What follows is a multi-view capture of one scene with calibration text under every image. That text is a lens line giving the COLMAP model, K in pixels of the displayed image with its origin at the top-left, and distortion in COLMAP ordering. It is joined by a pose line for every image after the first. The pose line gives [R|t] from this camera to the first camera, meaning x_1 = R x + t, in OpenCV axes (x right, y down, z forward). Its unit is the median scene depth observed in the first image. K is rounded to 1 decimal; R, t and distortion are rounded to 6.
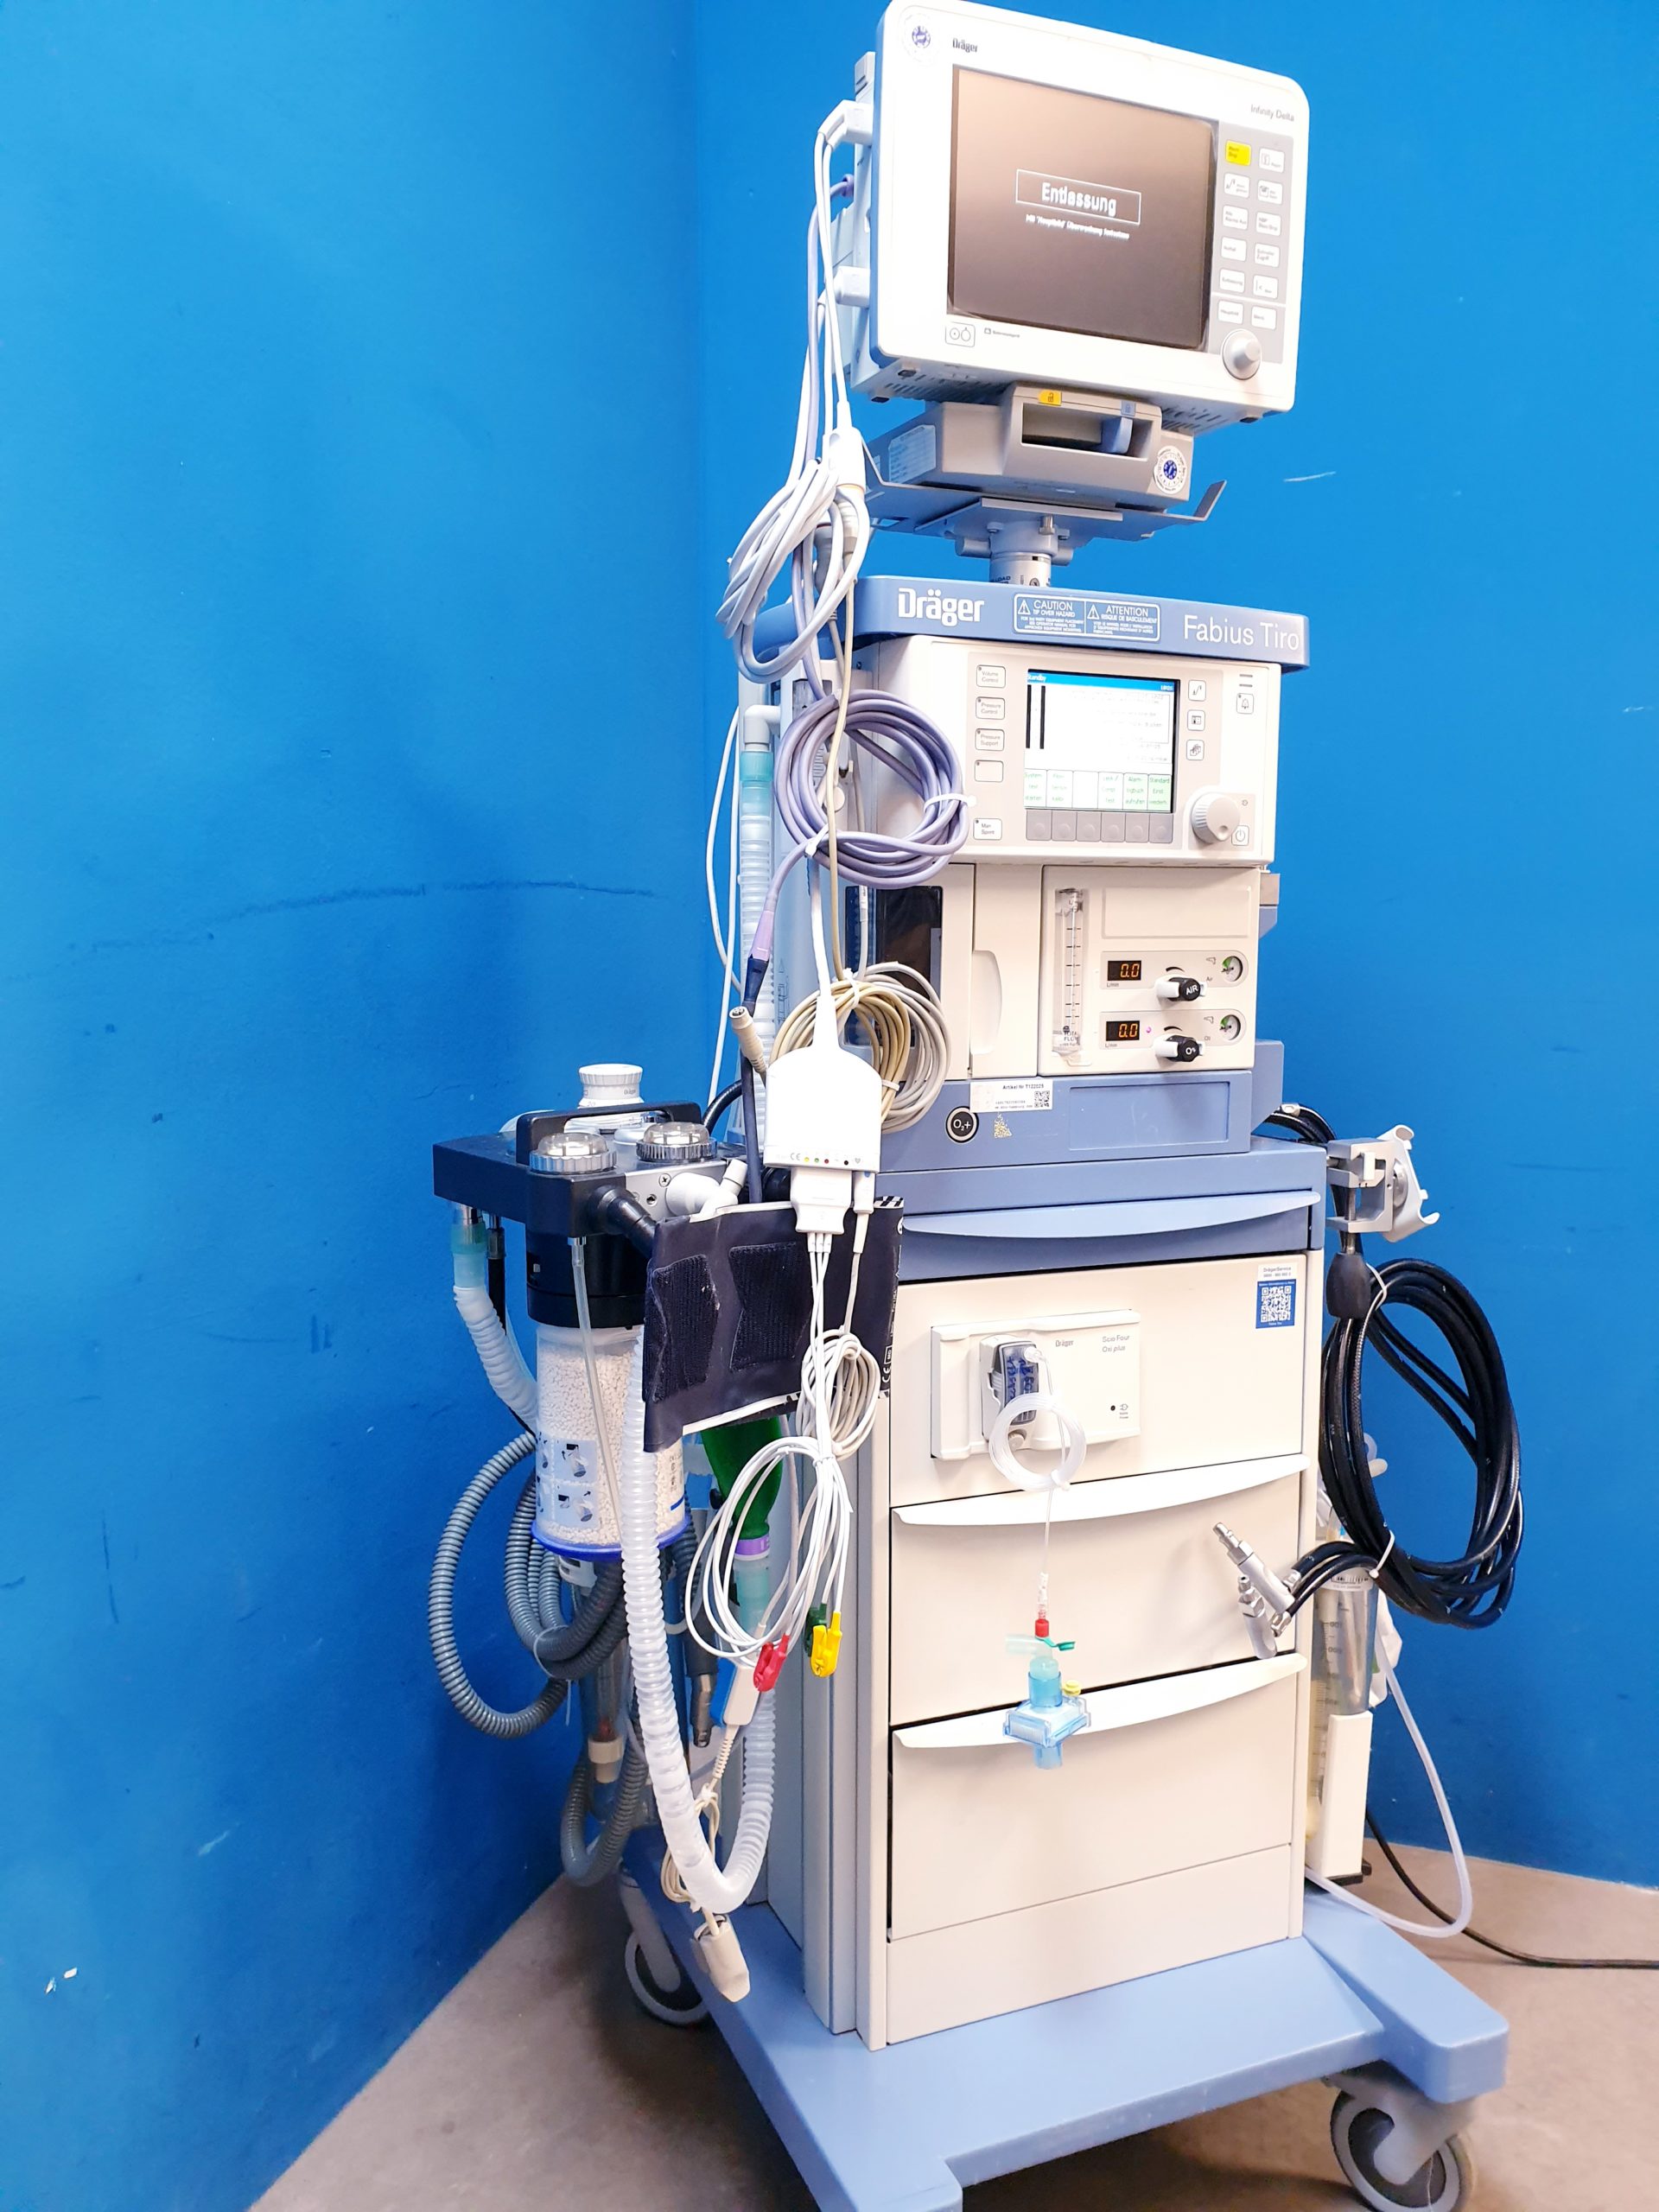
lens RADIAL K [[1736.6, 0, 834.8], [0, 1736.6, 1127.4], [0, 0, 1]] dist [0.014822, -0.008423]
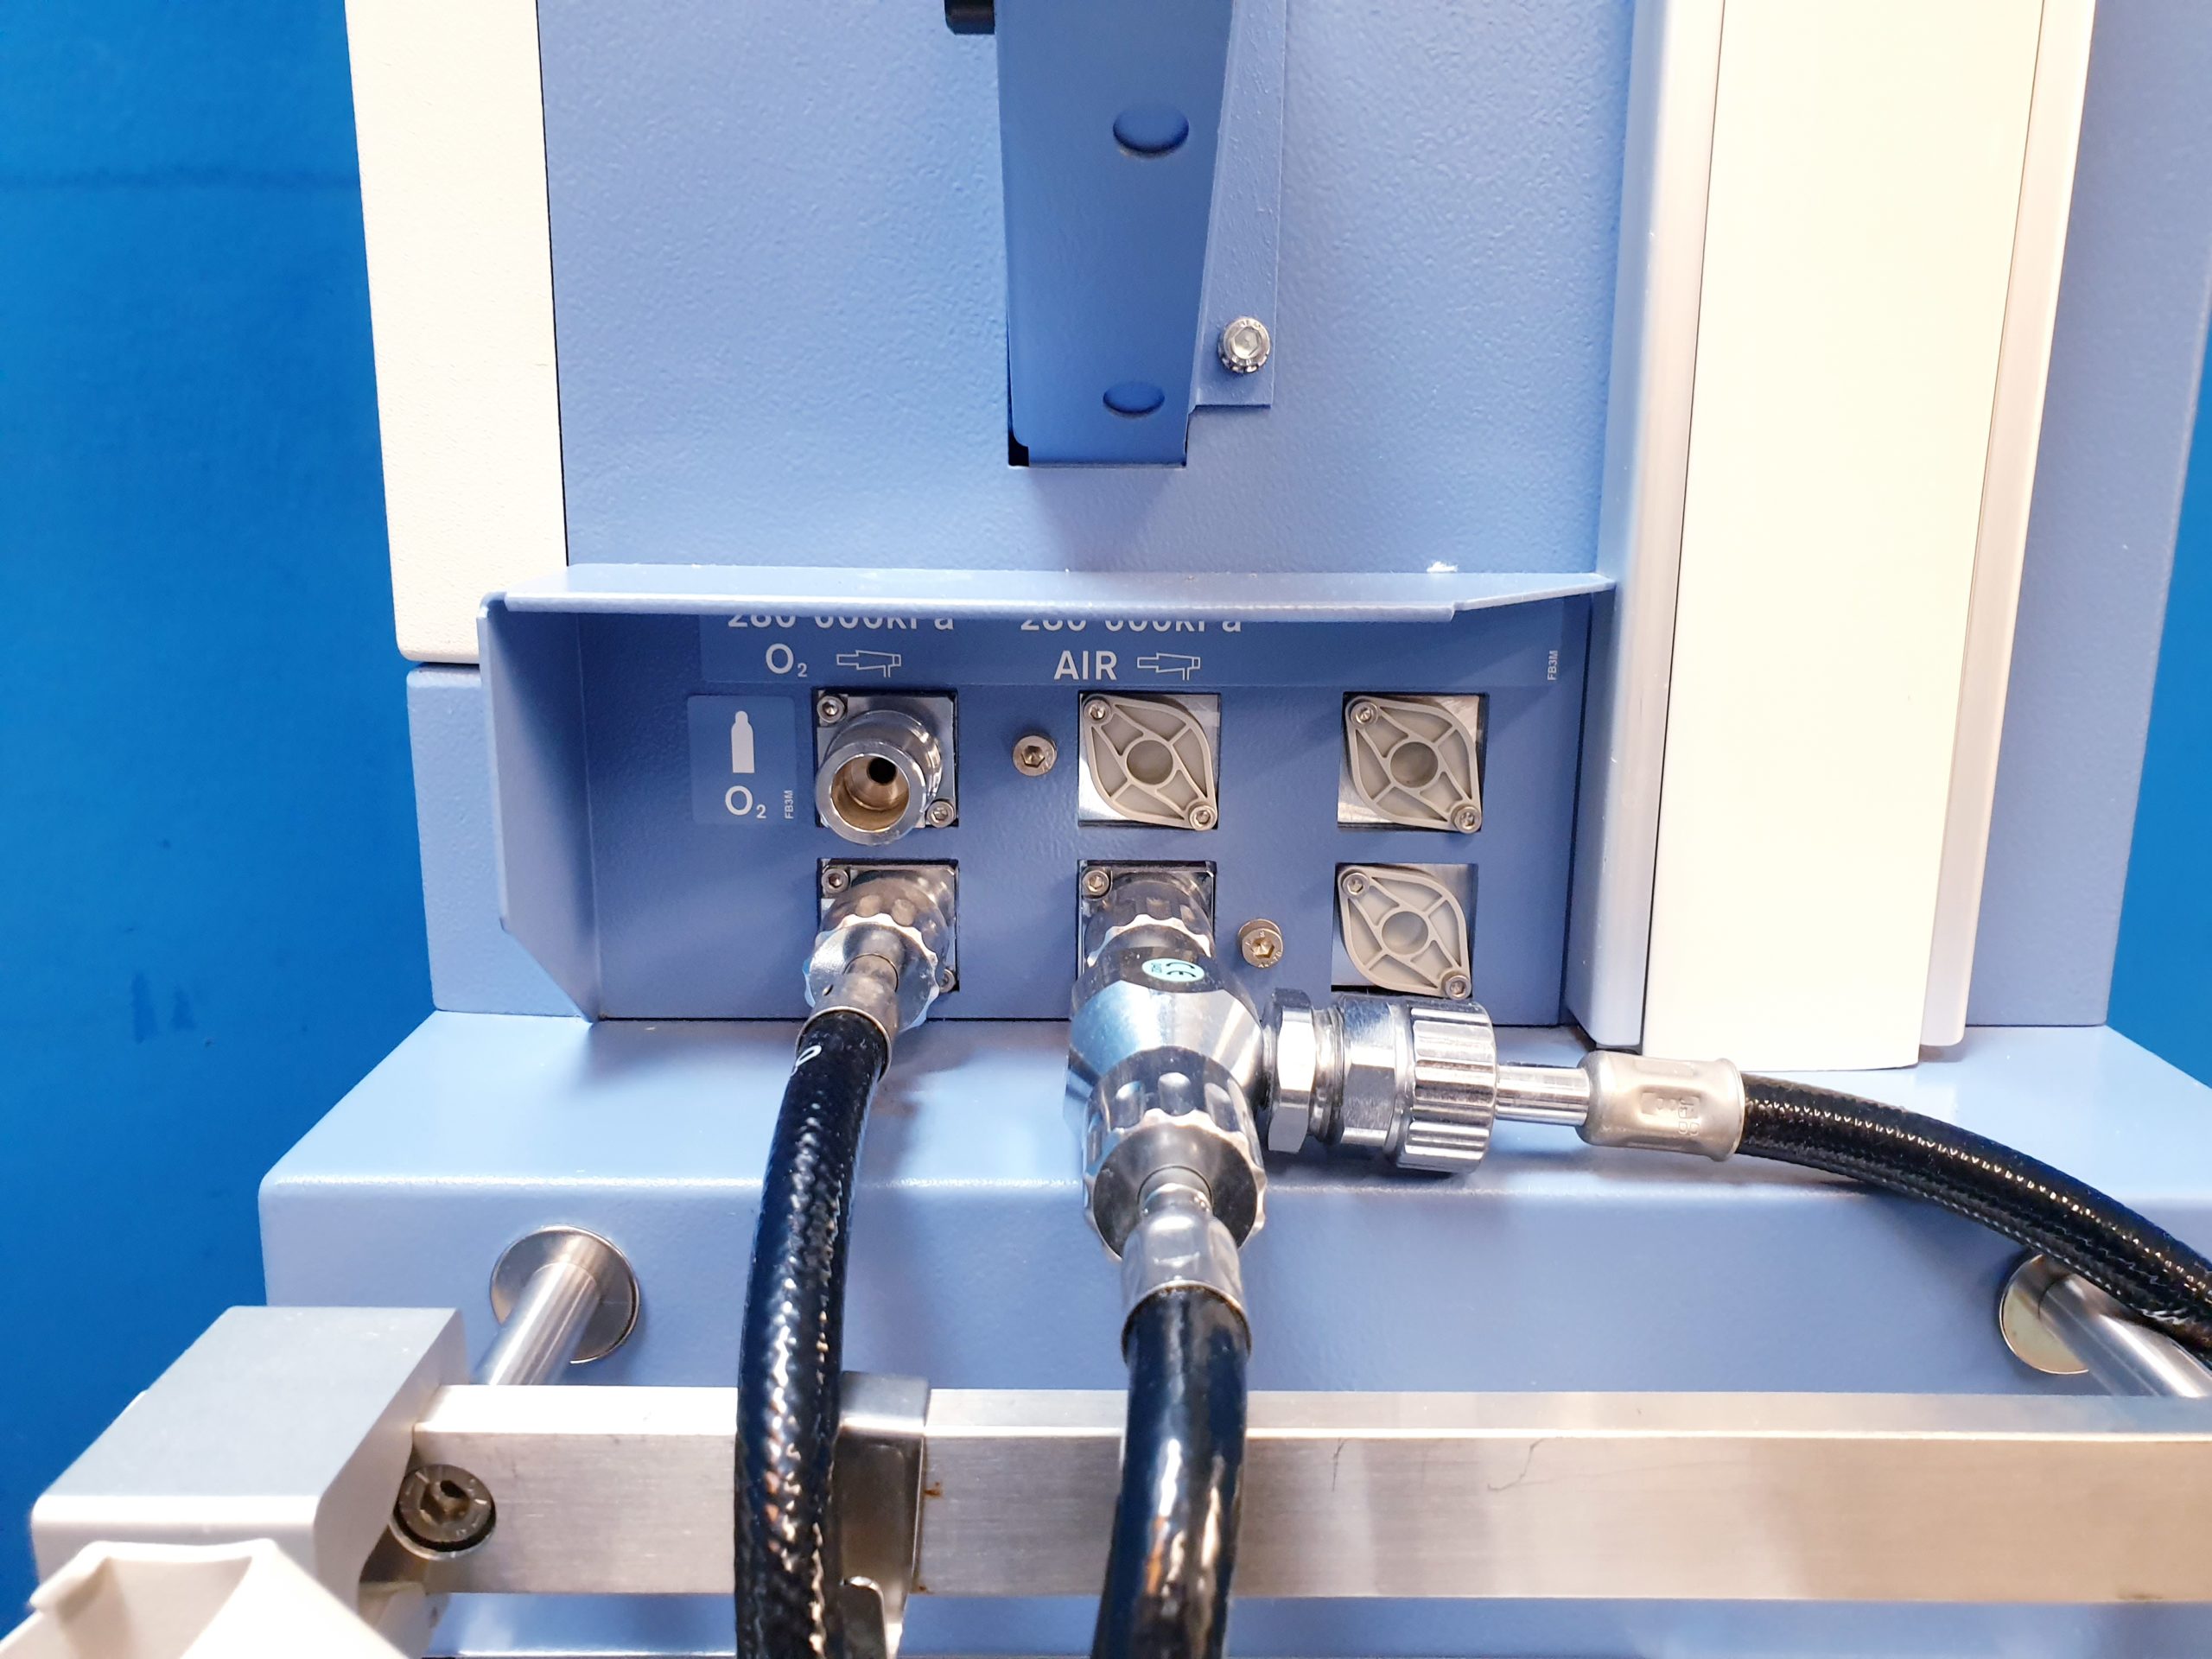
lens RADIAL K [[1593.0, 0, 1094.5], [0, 1593.0, 816.8], [0, 0, 1]] dist [0.001822, 0.000681]
pose [[0.973416, 0.063617, -0.220032, 0.121430], [-0.032459, 0.989273, 0.142426, -0.027256], [0.226733, -0.131498, 0.965039, 0.660200]]
